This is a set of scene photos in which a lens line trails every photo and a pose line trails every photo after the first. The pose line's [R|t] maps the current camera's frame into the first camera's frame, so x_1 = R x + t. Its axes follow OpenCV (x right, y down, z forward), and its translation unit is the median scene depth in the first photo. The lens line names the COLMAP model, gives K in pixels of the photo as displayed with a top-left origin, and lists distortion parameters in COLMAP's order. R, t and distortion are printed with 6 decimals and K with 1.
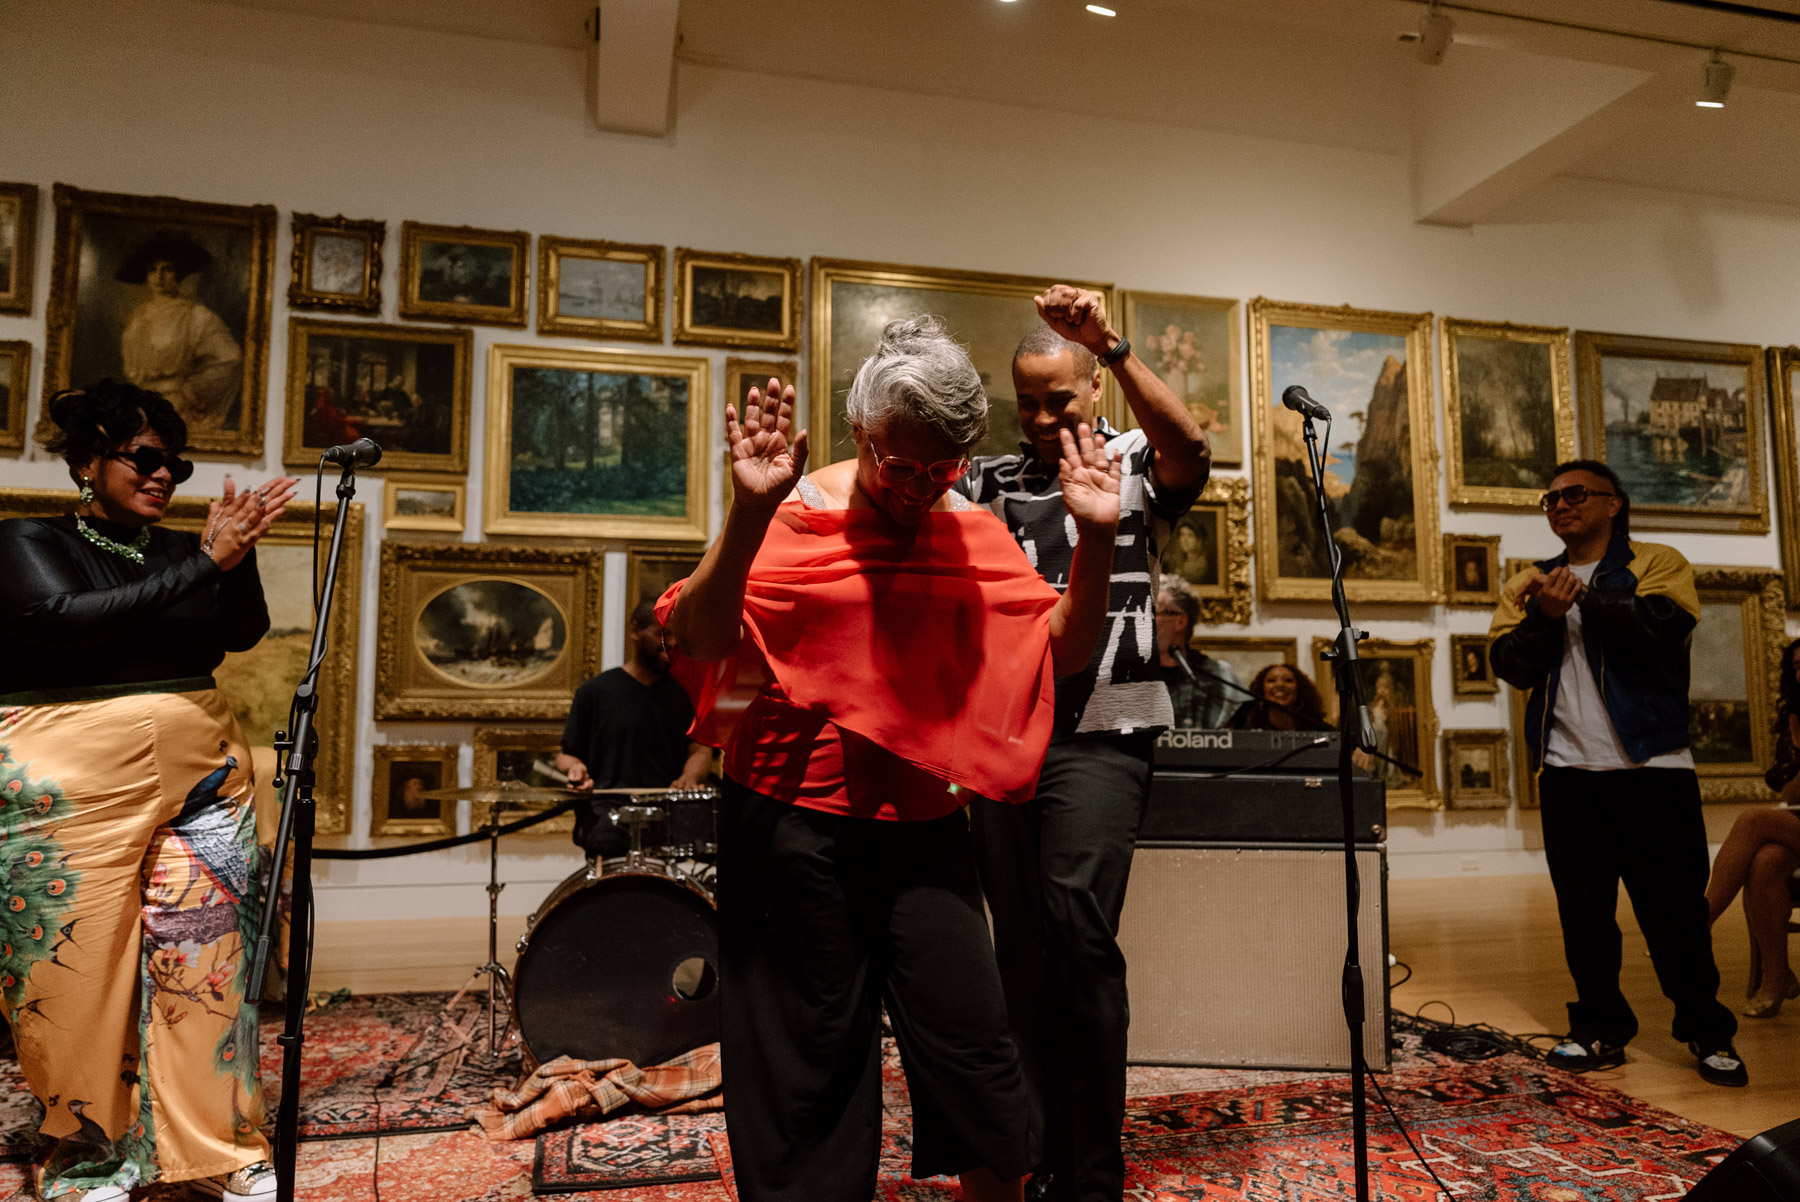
lens RADIAL K [[1232.6, 0, 895.1], [0, 1232.6, 601.7], [0, 0, 1]] dist [-0.002211, 0.004417]
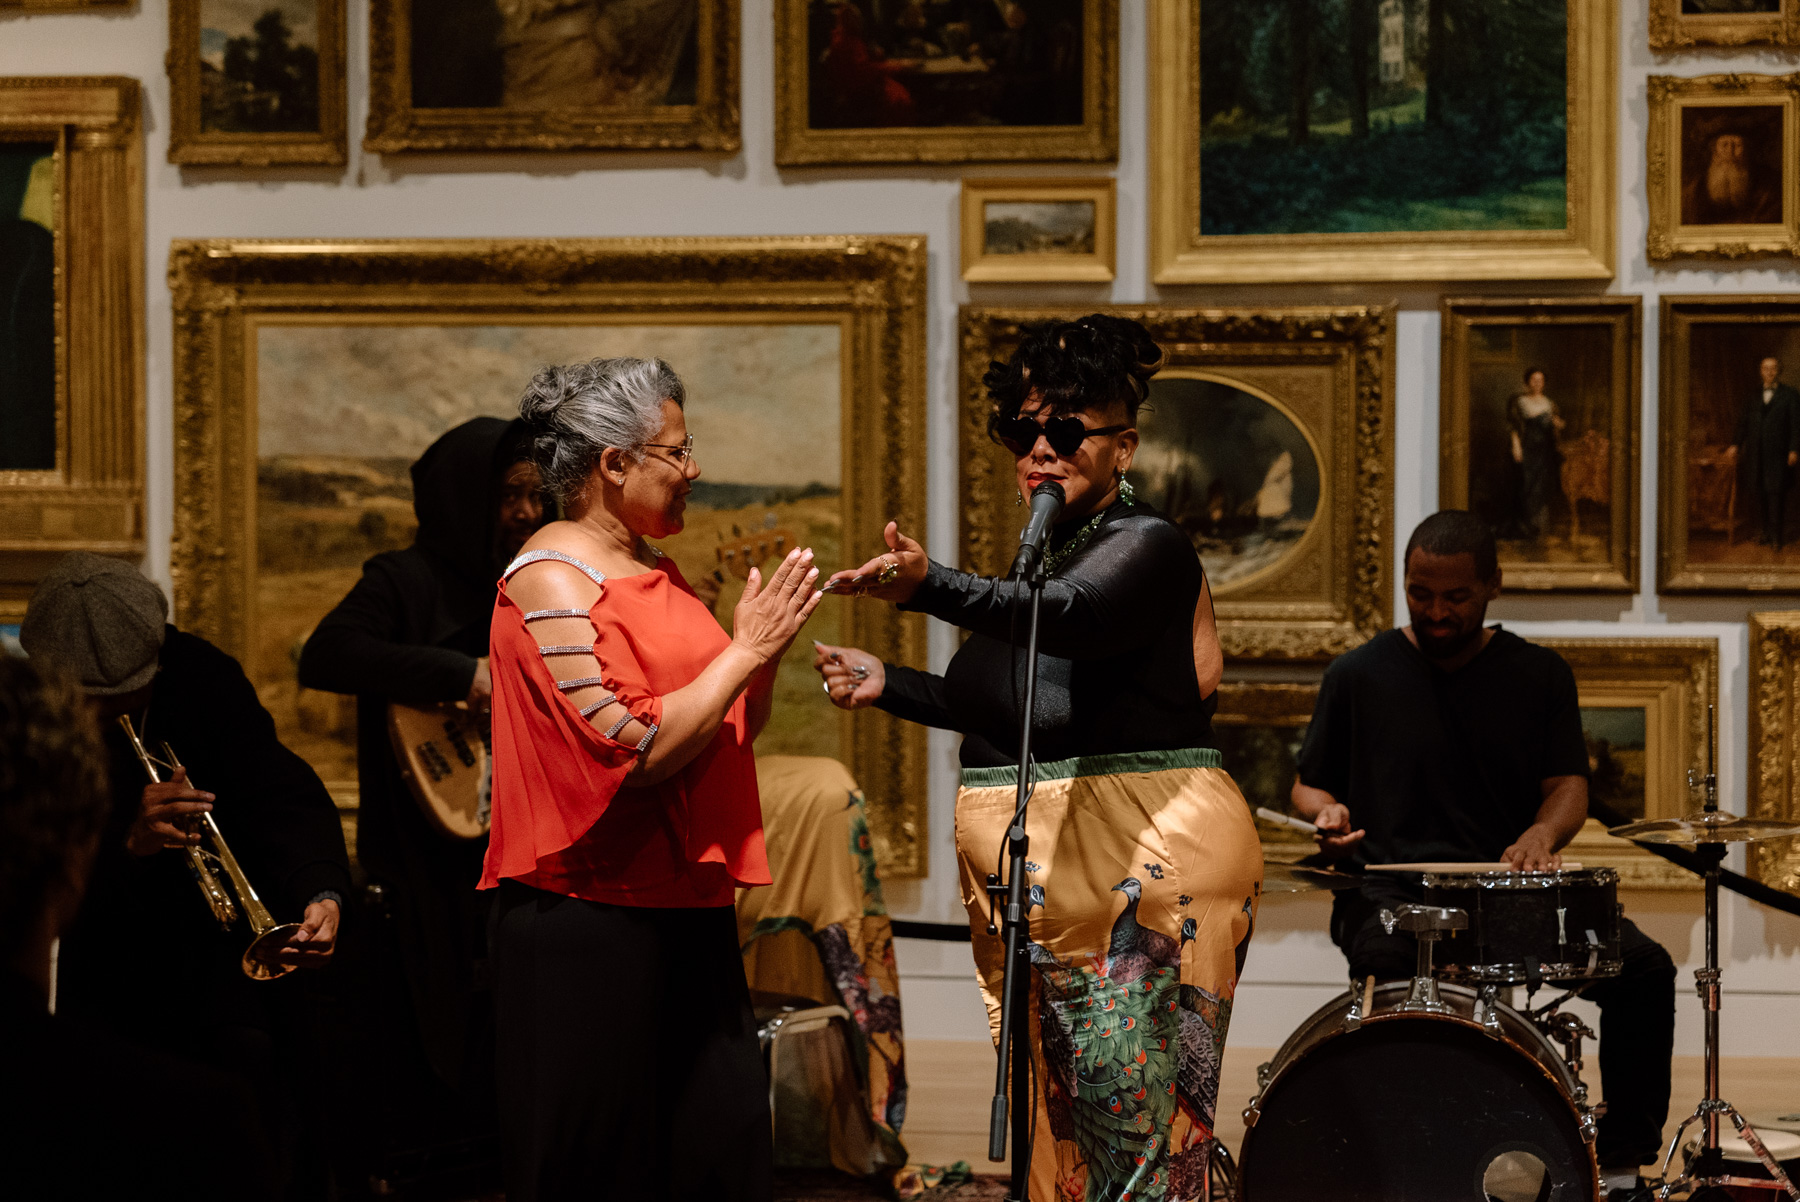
lens RADIAL K [[3573.9, 0, 891.3], [0, 3573.9, 604.7], [0, 0, 1]] dist [0.067673, -0.378628]
pose [[0.926010, 0.009666, -0.377375, 0.109644], [0.039302, 0.991771, 0.121841, -0.106678], [0.375447, -0.127658, 0.918010, -0.365286]]
